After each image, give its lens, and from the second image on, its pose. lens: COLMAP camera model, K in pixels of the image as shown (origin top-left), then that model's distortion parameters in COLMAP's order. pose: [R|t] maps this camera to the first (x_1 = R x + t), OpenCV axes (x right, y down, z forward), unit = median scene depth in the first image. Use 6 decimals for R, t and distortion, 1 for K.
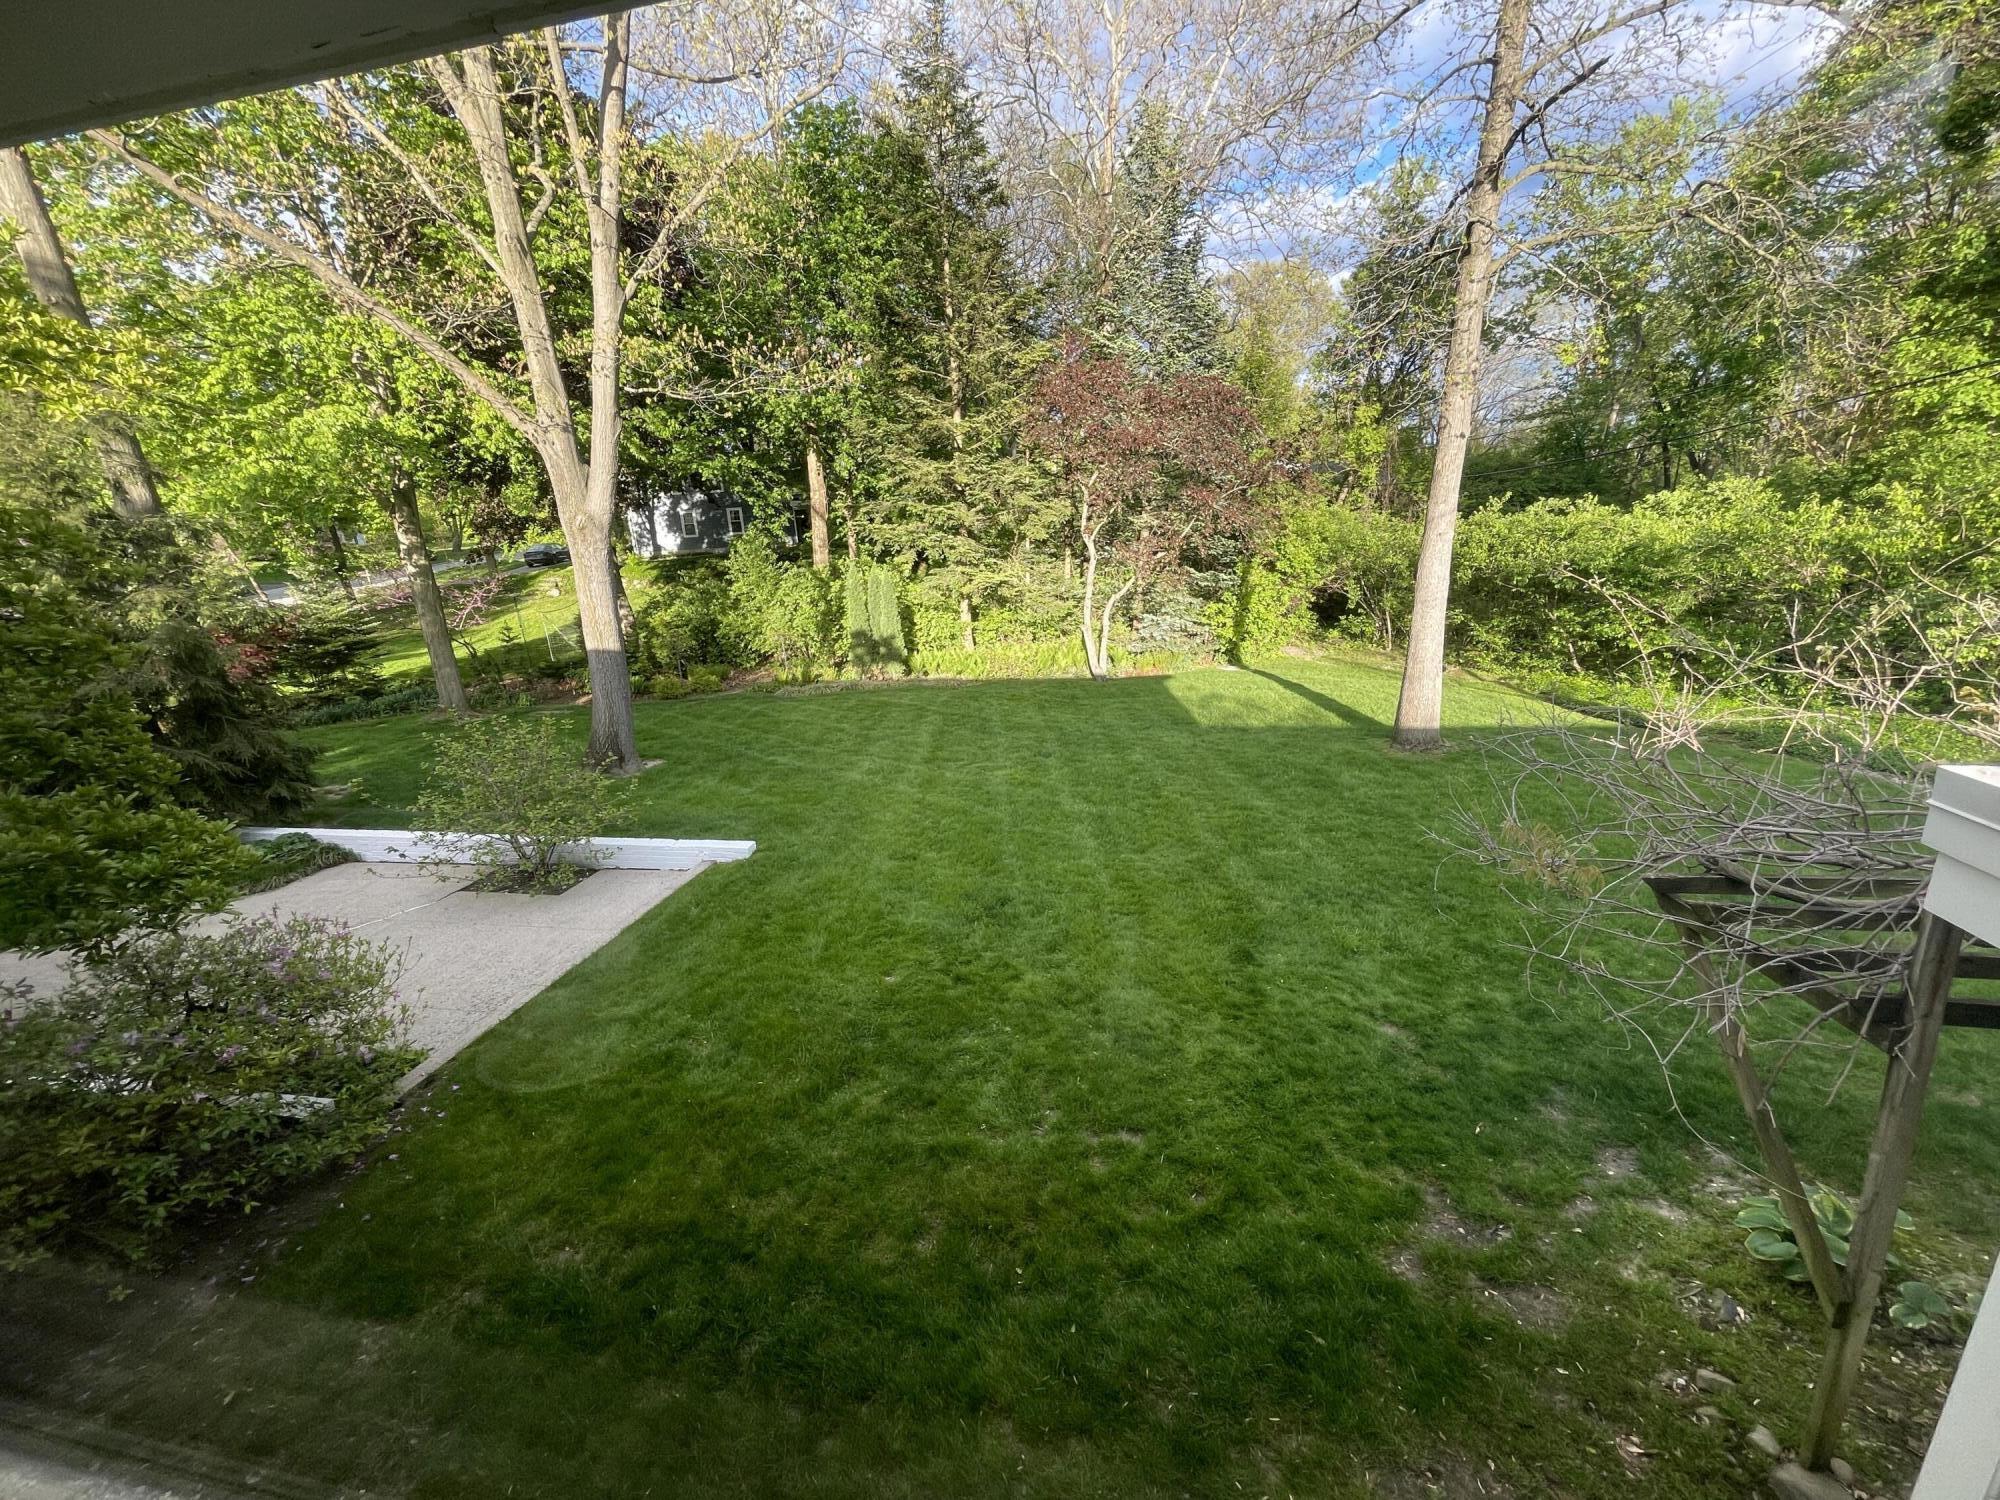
lens RADIAL K [[809.7, 0, 1000.0], [0, 809.7, 750.0], [0, 0, 1]] dist [-0.001297, -0.000387]
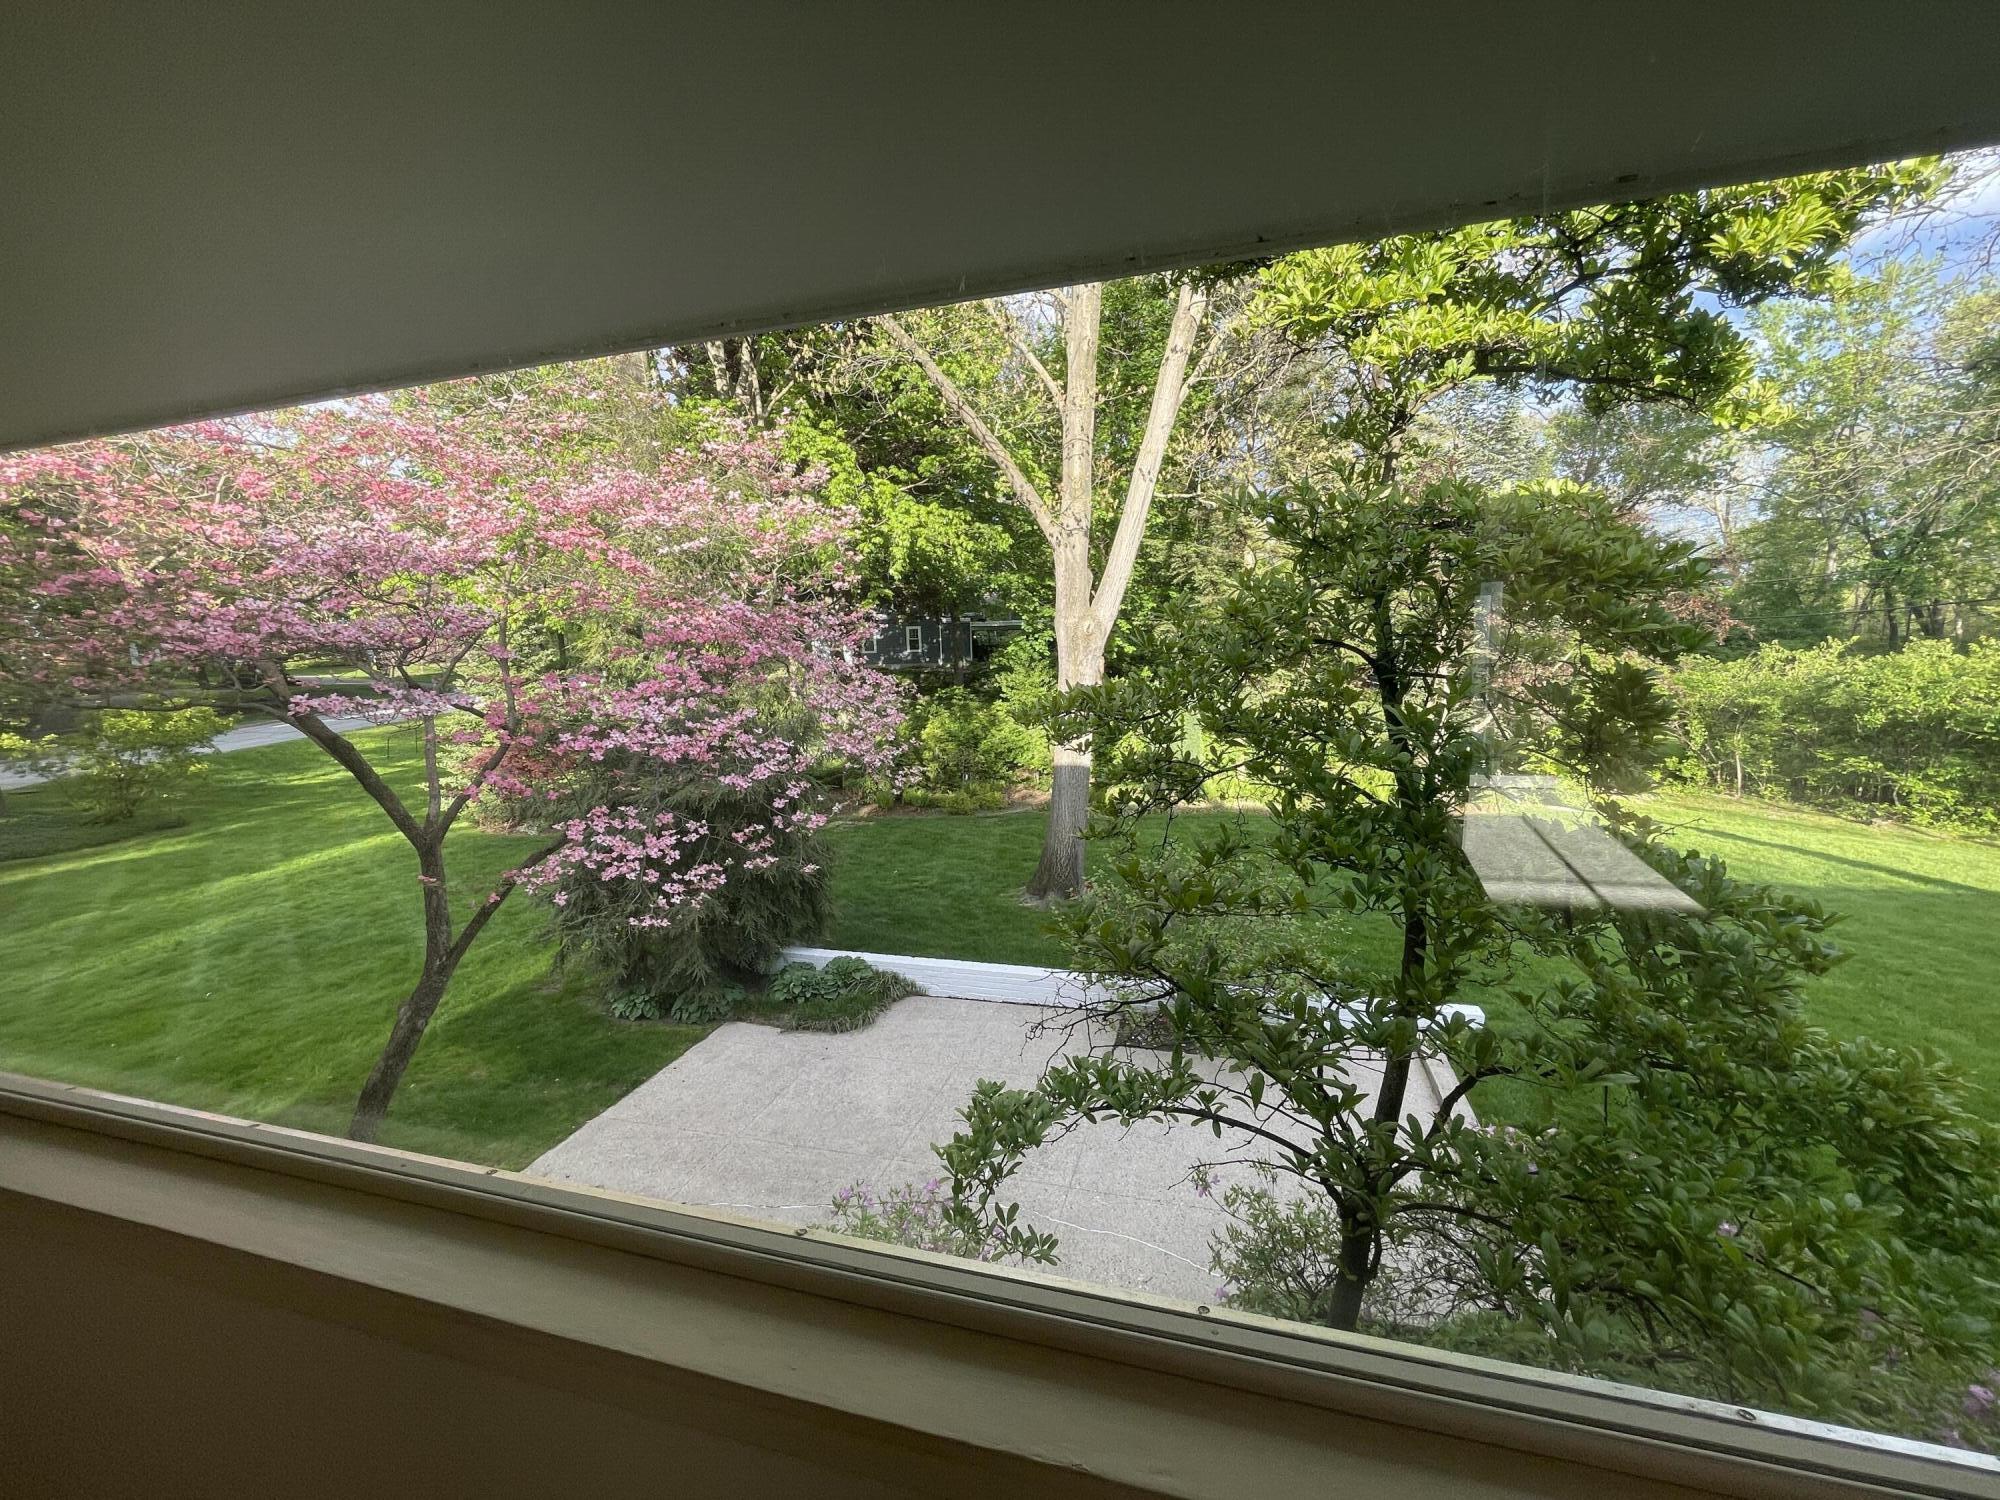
lens RADIAL K [[809.7, 0, 1000.0], [0, 809.7, 750.0], [0, 0, 1]] dist [-0.001297, -0.000387]
pose [[0.997960, 0.041139, -0.048825, -0.595274], [-0.048059, 0.987478, -0.150262, 0.004203], [0.042032, 0.152301, 0.987440, 0.095562]]
